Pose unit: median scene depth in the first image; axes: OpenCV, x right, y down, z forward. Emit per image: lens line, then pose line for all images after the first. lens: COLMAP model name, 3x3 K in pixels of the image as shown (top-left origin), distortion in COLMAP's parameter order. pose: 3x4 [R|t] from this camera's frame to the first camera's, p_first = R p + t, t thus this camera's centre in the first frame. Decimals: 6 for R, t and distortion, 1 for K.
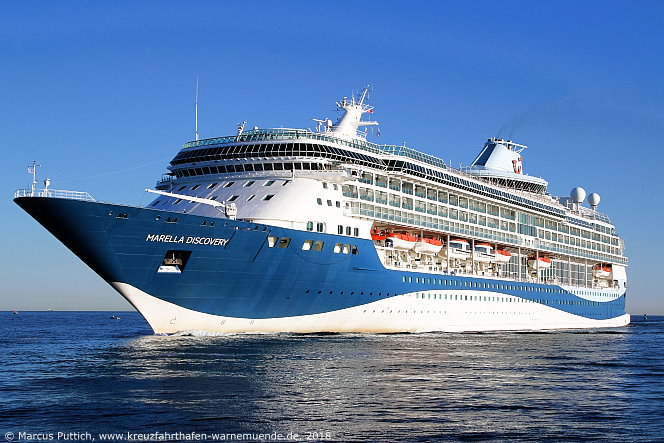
lens RADIAL K [[1127.3, 0, 332.0], [0, 1127.3, 221.5], [0, 0, 1]] dist [-0.007037, -0.003578]
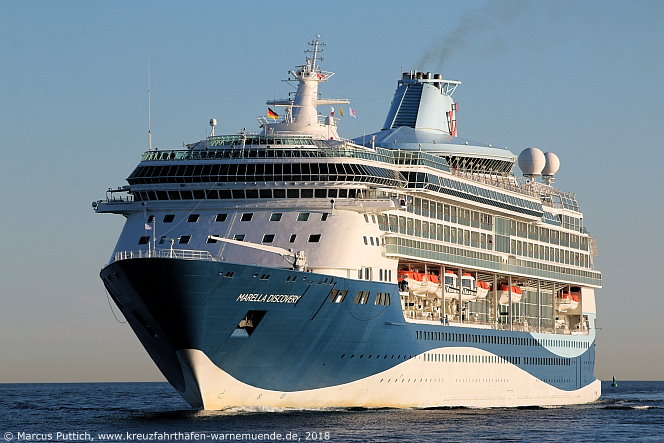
lens RADIAL K [[4553.1, 0, 332.0], [0, 4553.1, 221.5], [0, 0, 1]] dist [0.152375, -4.118914]
pose [[0.959401, -0.000044, 0.282044, -0.824976], [-0.013180, 0.998901, 0.044989, -0.154235], [-0.281736, -0.046880, 0.958346, -1.801196]]
